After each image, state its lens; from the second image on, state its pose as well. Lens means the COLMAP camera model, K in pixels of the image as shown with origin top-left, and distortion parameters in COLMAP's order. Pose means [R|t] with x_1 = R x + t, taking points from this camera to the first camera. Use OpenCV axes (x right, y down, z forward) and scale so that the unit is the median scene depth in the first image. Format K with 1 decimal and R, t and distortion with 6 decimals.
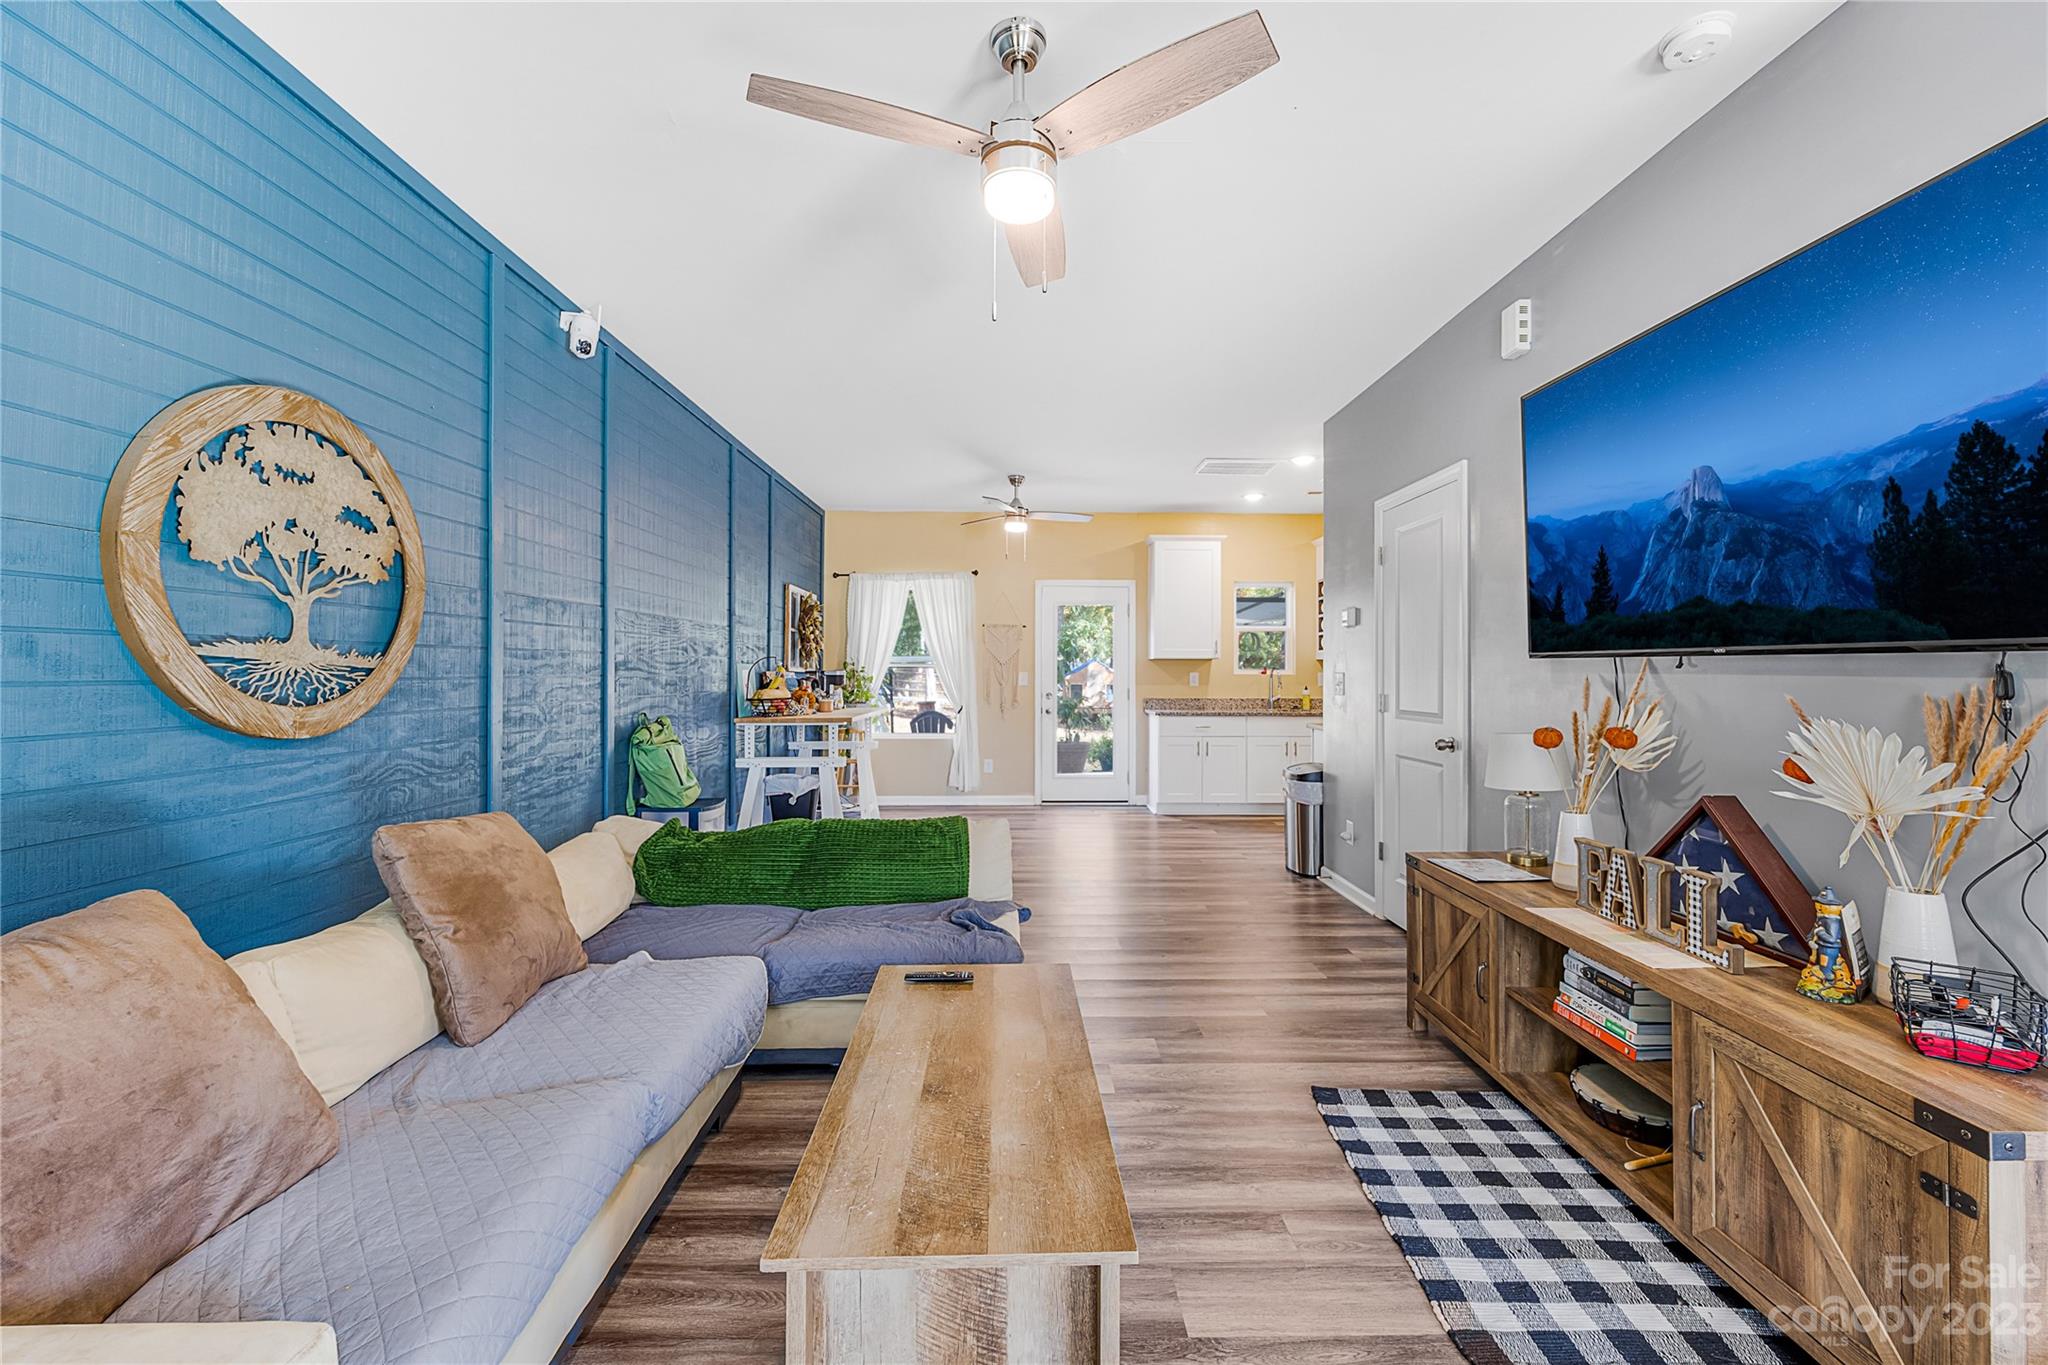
lens RADIAL K [[828.2, 0, 1005.6], [0, 828.2, 667.0], [0, 0, 1]] dist [-0.003101, 0.000618]
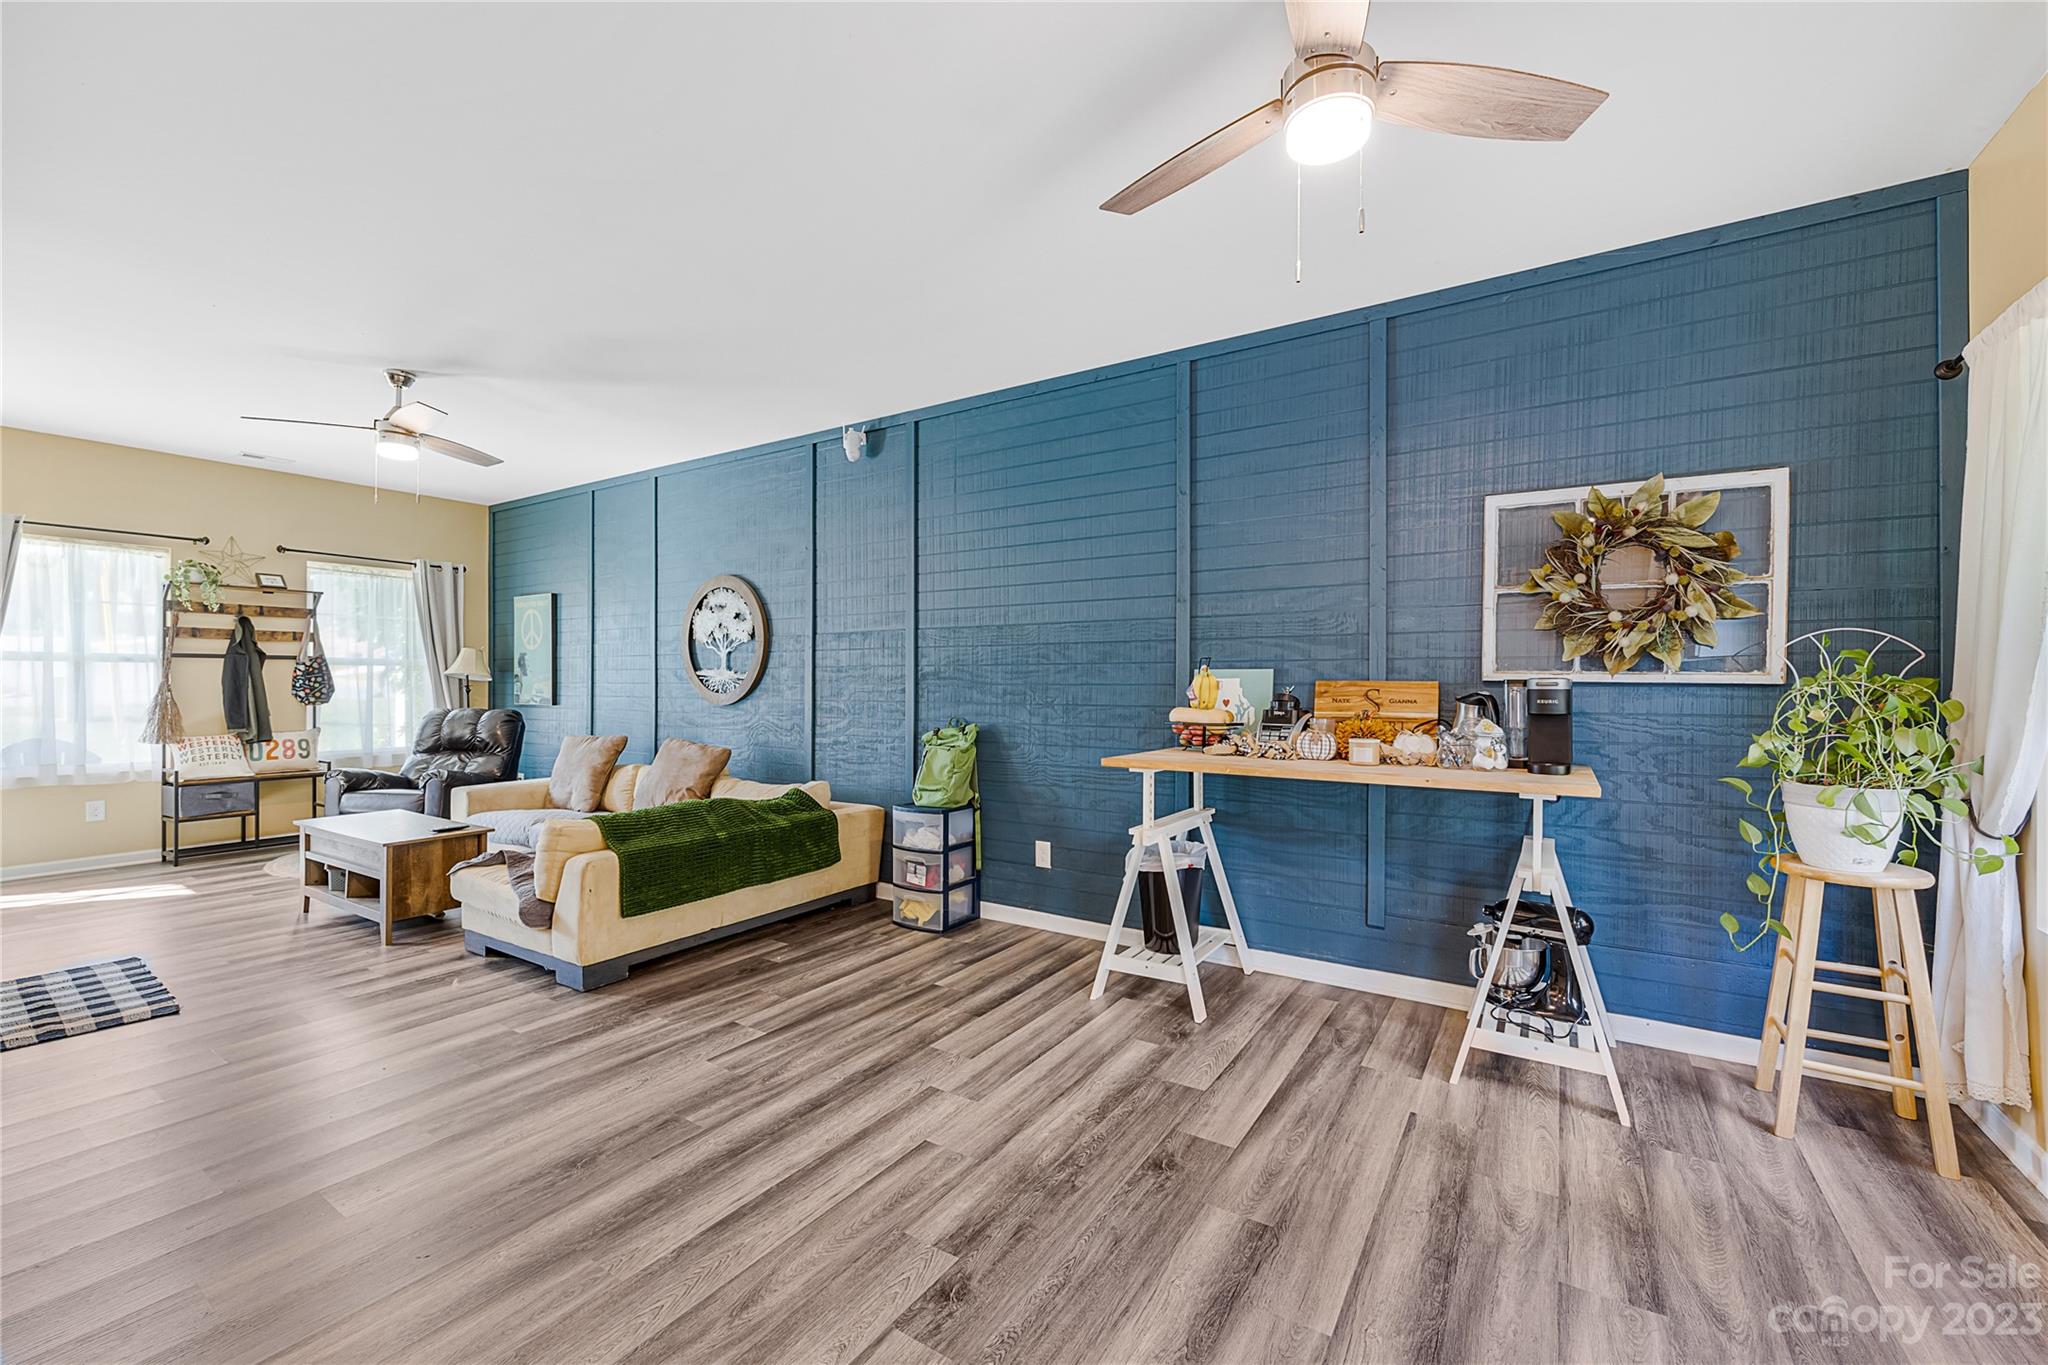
lens RADIAL K [[828.2, 0, 1011.3], [0, 828.2, 683.8], [0, 0, 1]] dist [-0.003101, 0.000618]
pose [[-0.541331, -0.003709, -0.840801, 0.645529], [-0.002440, 0.999993, -0.002840, 0.017259], [0.840806, 0.000514, -0.541337, 2.374979]]
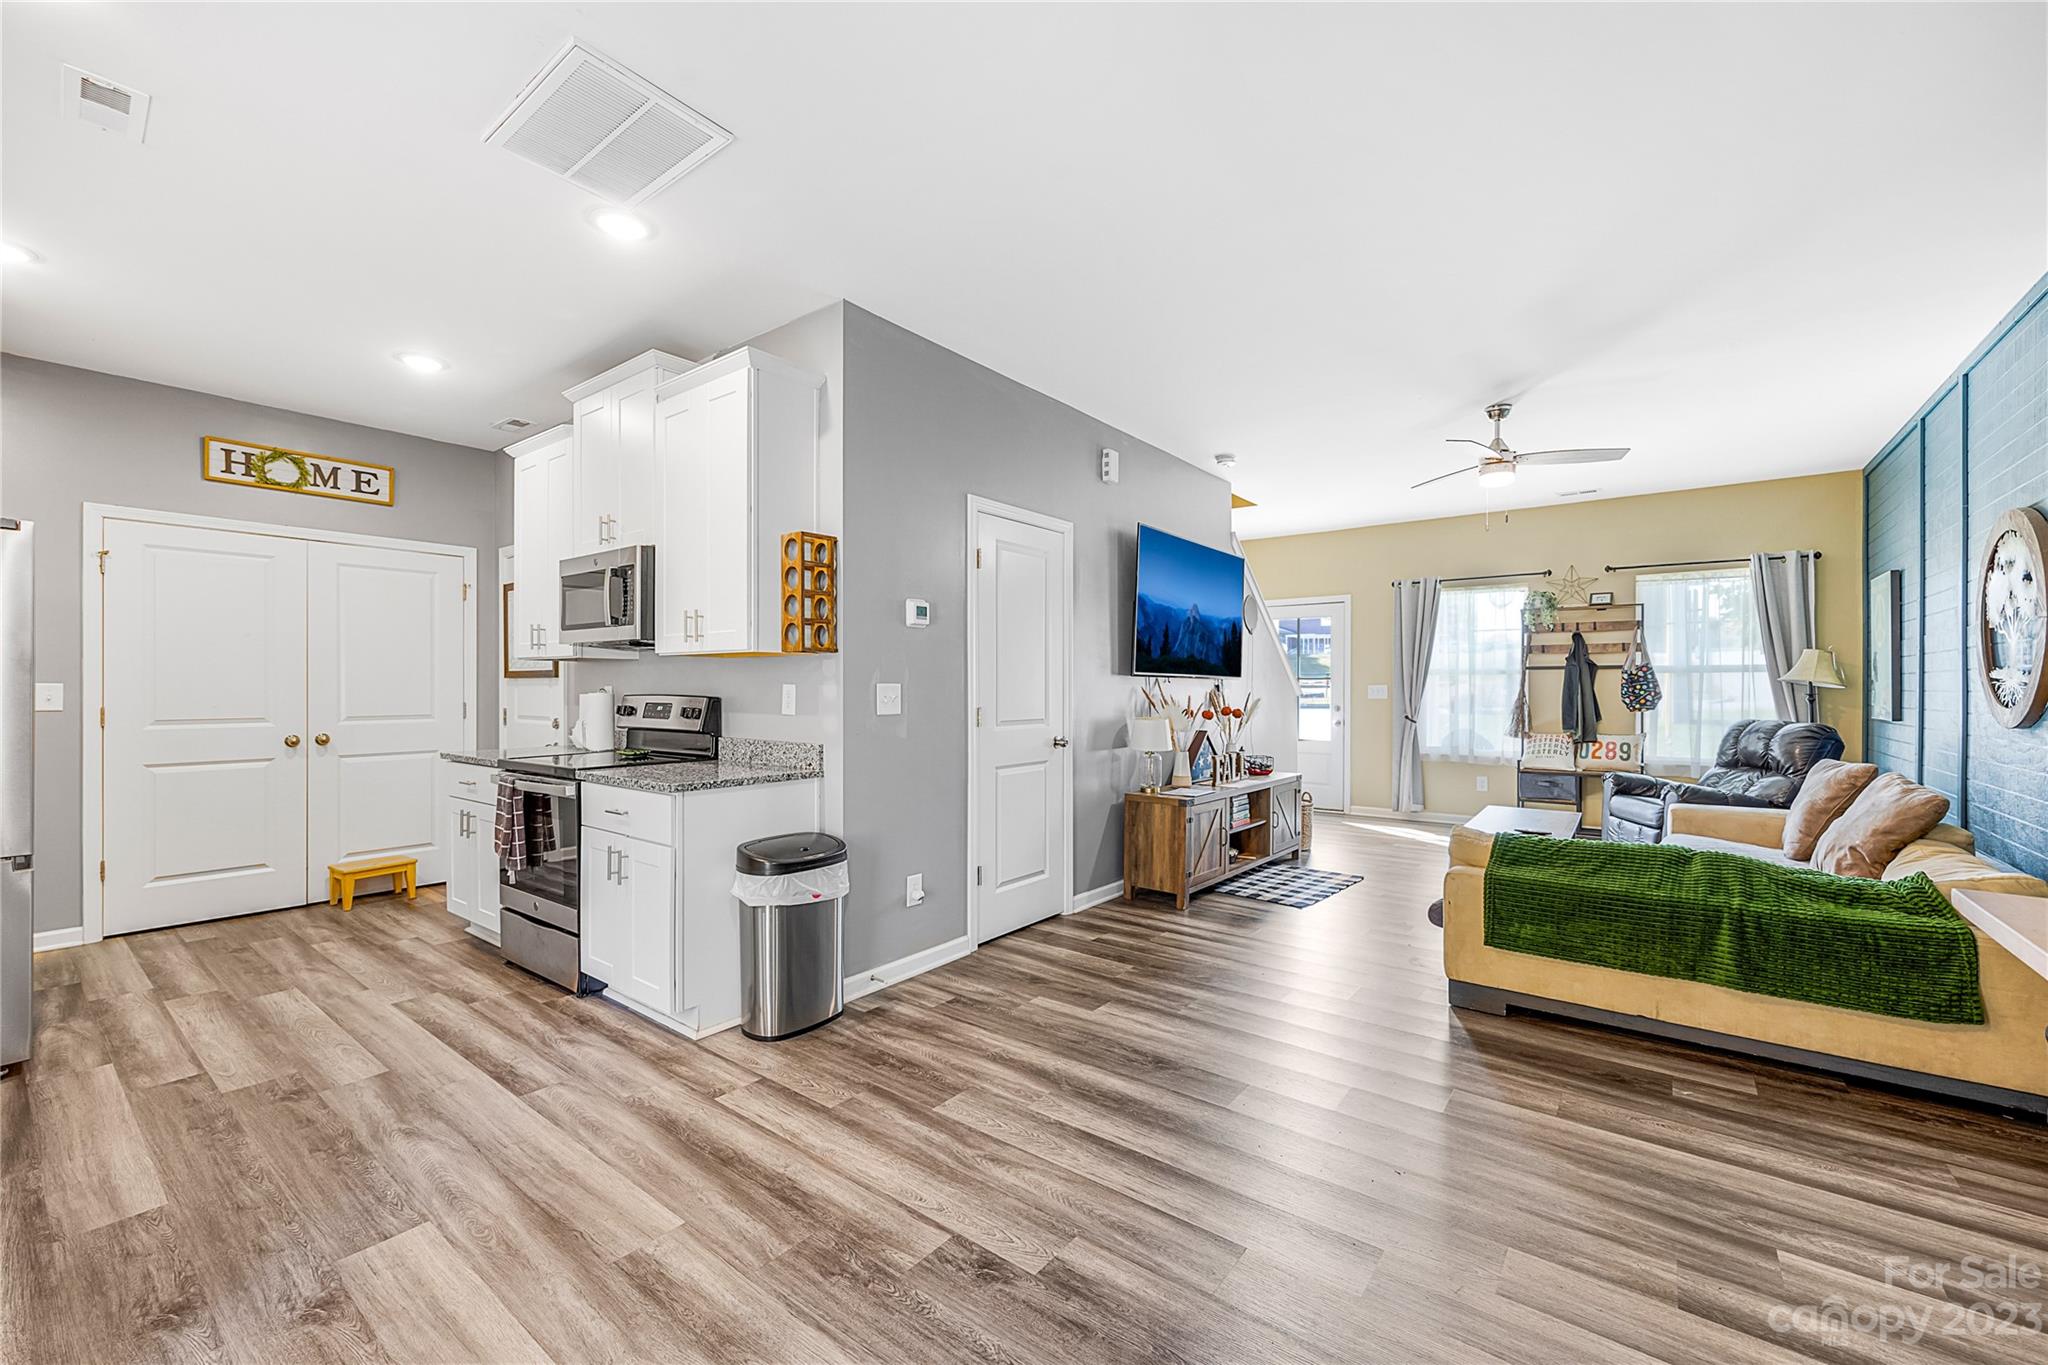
lens RADIAL K [[828.2, 0, 1037.3], [0, 828.2, 689.4], [0, 0, 1]] dist [-0.003101, 0.000618]
pose [[-0.798855, -0.006319, 0.601491, -0.234394], [-0.005887, 0.999979, 0.002688, 0.014330], [-0.601495, -0.001394, -0.798875, 2.493397]]
